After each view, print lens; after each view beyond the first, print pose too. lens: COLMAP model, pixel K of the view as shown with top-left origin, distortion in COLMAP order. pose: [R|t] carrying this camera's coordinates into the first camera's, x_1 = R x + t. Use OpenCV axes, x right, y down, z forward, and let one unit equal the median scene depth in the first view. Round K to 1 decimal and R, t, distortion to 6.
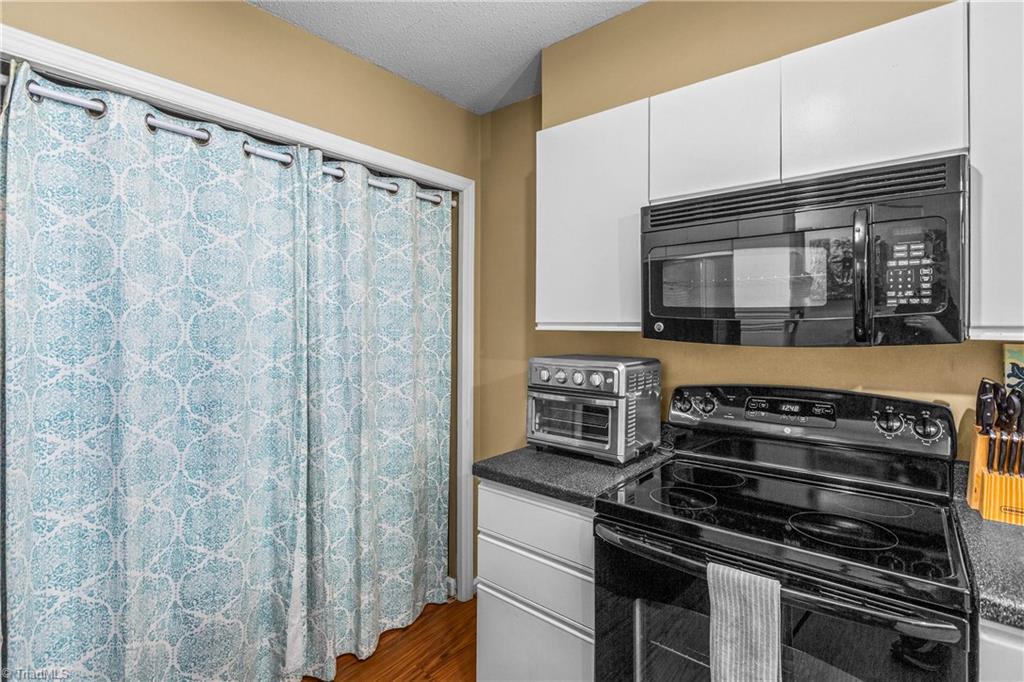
lens RADIAL K [[481.5, 0, 512.3], [0, 481.5, 323.7], [0, 0, 1]] dist [-0.003381, -0.000715]
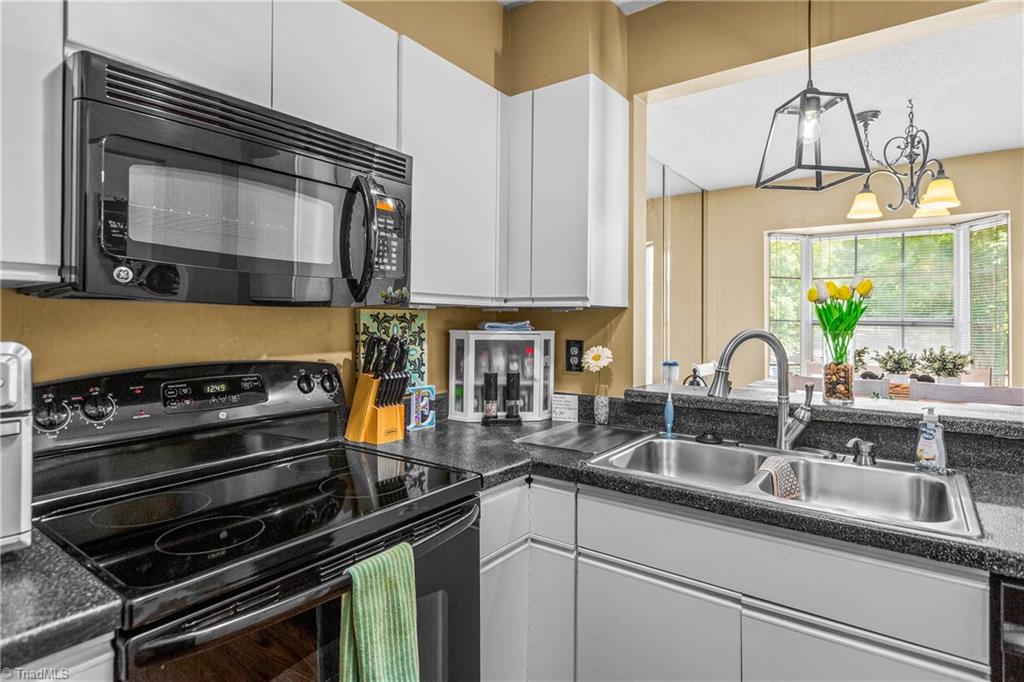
lens RADIAL K [[548.9, 0, 512.0], [0, 548.9, 317.0], [0, 0, 1]] dist [-0.003135, 0.001583]
pose [[-0.058792, 0.002434, 0.998267, -0.417060], [-0.009263, 0.999953, -0.002984, 0.059961], [-0.998227, -0.009422, -0.058767, 0.626866]]
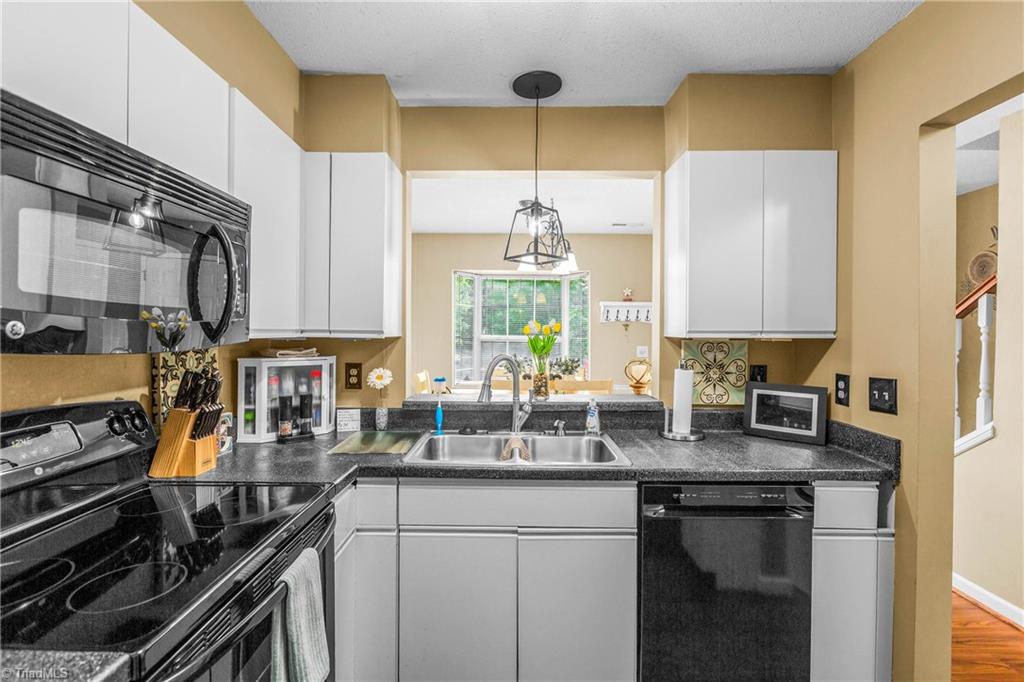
lens RADIAL K [[481.5, 0, 511.1], [0, 481.5, 334.3], [0, 0, 1]] dist [-0.003381, -0.000715]
pose [[-0.636689, -0.013663, 0.770999, -0.483842], [-0.012820, 0.999892, 0.007132, 0.000460], [-0.771014, -0.005344, -0.636796, 1.002925]]
